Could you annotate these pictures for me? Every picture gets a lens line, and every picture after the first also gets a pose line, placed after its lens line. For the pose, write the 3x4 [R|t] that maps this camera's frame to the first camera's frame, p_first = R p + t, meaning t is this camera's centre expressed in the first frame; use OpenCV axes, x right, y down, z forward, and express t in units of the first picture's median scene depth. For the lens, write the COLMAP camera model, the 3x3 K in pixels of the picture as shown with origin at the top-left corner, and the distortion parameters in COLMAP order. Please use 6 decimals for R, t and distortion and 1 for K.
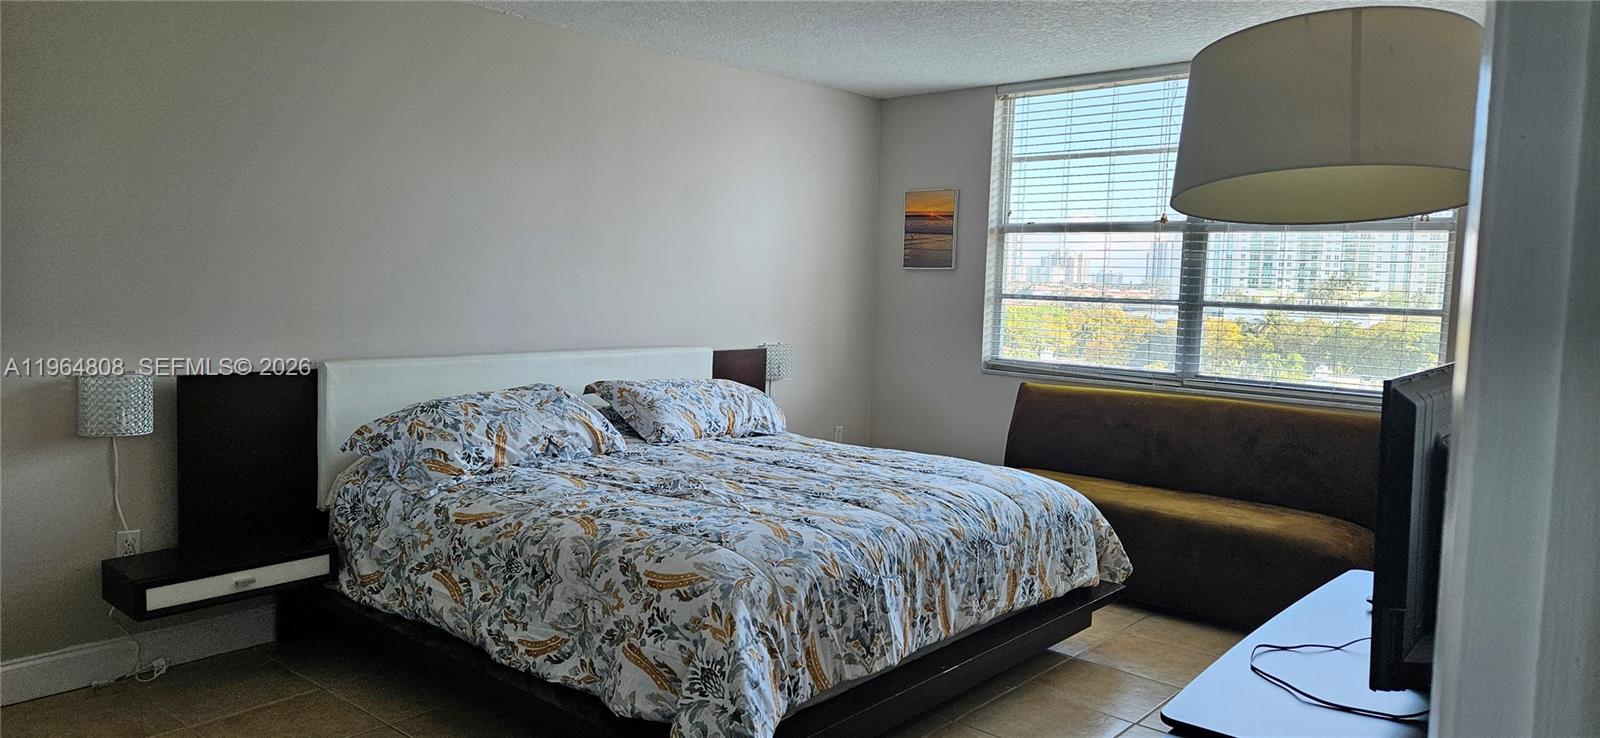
lens RADIAL K [[1046.0, 0, 783.7], [0, 1046.0, 366.3], [0, 0, 1]] dist [0.034218, -0.005332]
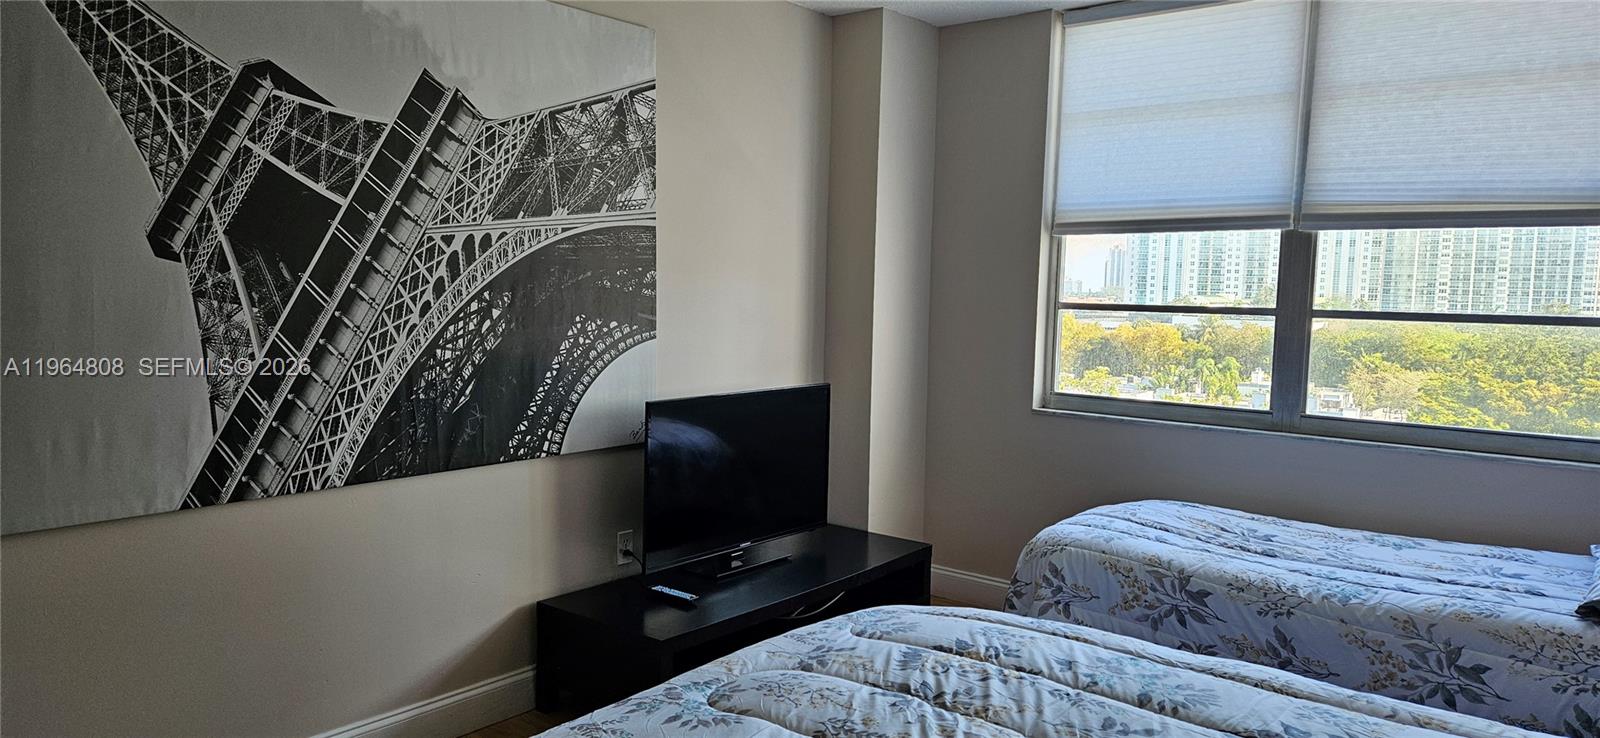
lens RADIAL K [[1046.0, 0, 783.7], [0, 1046.0, 366.3], [0, 0, 1]] dist [0.034218, -0.005332]
pose [[0.998834, -0.010965, 0.047006, -0.011249], [0.011437, 0.999887, -0.009794, -0.018740], [-0.046893, 0.010320, 0.998847, 0.267273]]
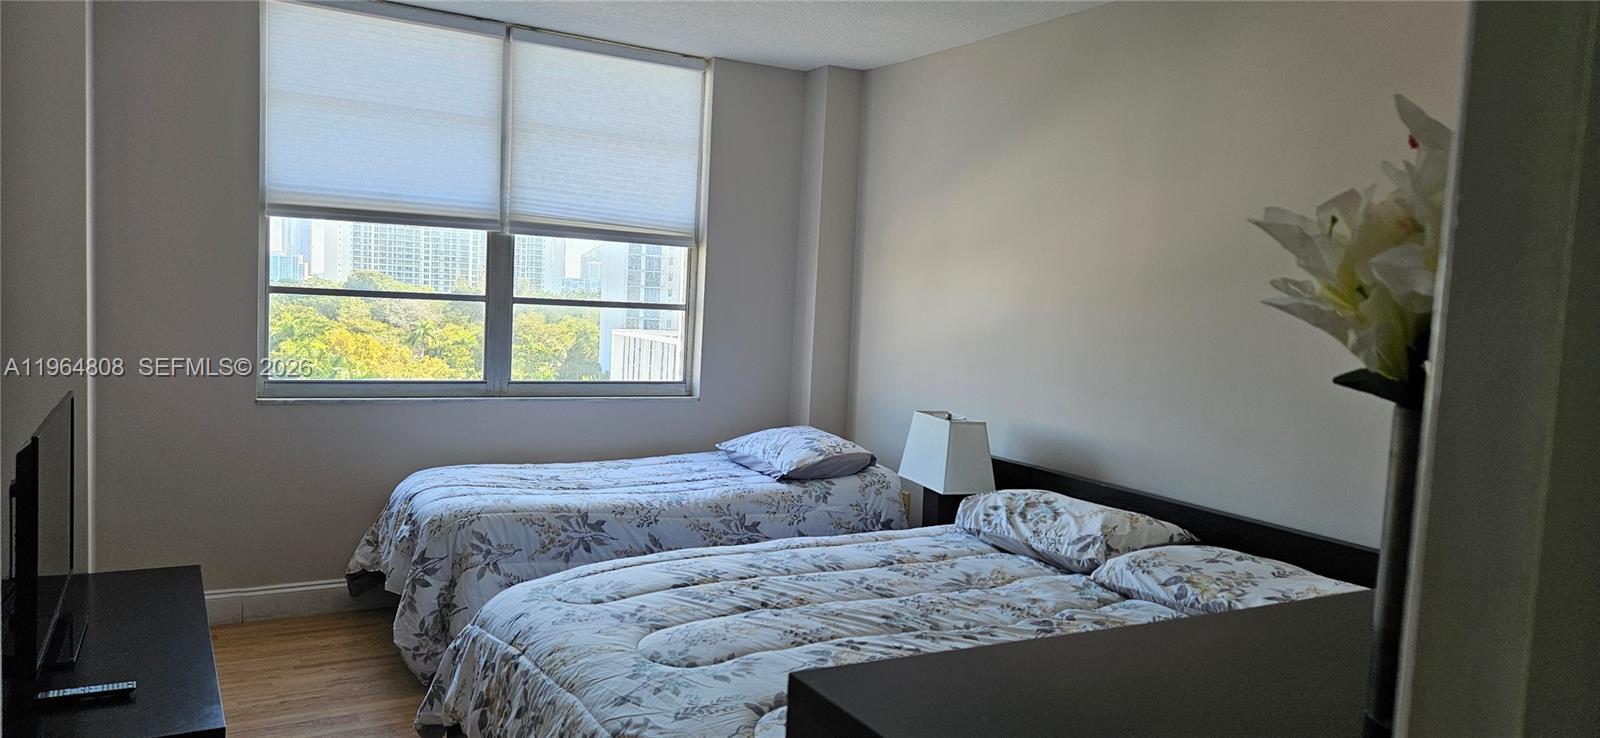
lens RADIAL K [[1046.0, 0, 783.7], [0, 1046.0, 366.3], [0, 0, 1]] dist [0.034218, -0.005332]
pose [[0.315758, -0.077260, 0.945689, -0.407603], [0.045334, 0.996770, 0.066296, -0.051262], [-0.947756, 0.021938, 0.318241, 0.471355]]
